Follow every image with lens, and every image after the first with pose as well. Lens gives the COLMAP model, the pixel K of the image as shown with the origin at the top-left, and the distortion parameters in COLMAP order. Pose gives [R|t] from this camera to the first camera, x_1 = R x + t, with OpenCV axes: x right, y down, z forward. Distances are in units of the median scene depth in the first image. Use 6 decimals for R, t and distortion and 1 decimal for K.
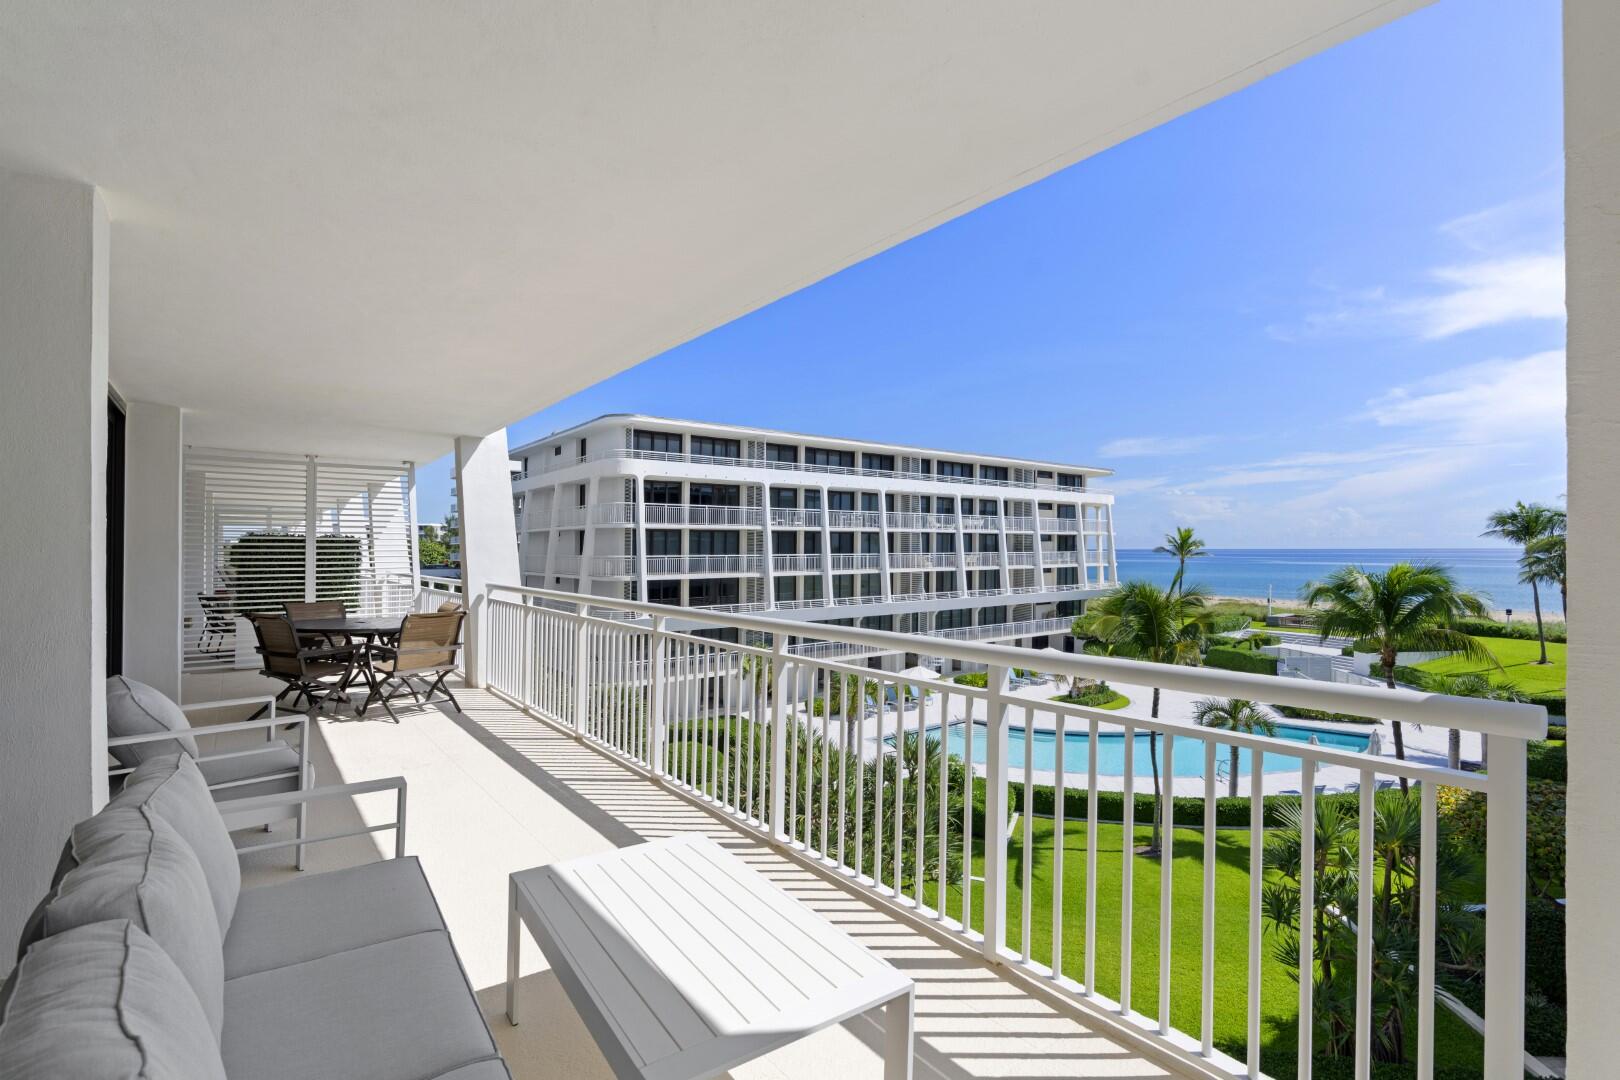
lens RADIAL K [[741.4, 0, 815.3], [0, 741.4, 538.1], [0, 0, 1]] dist [-0.010827, 0.002988]
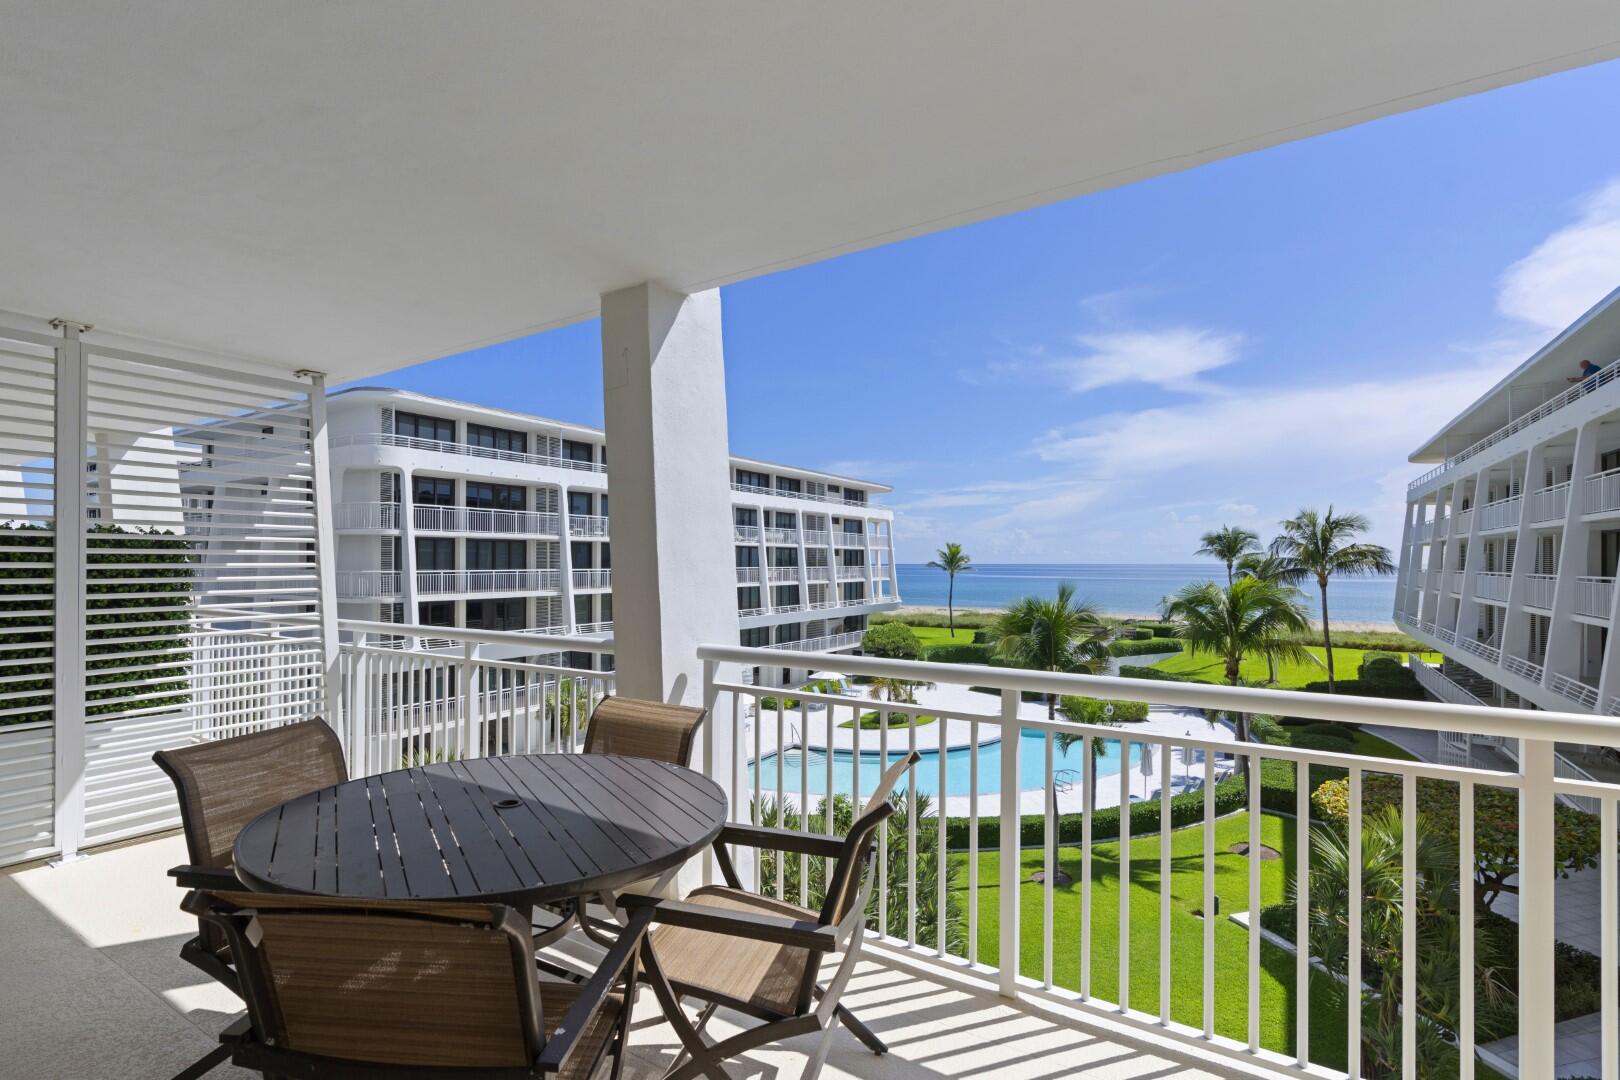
lens RADIAL K [[741.4, 0, 801.7], [0, 741.4, 547.8], [0, 0, 1]] dist [-0.010827, 0.002988]
pose [[0.938706, 0.010302, 0.344566, -0.098063], [-0.008263, 0.999939, -0.007383, 0.001536], [-0.344620, 0.004084, 0.938733, 0.108338]]
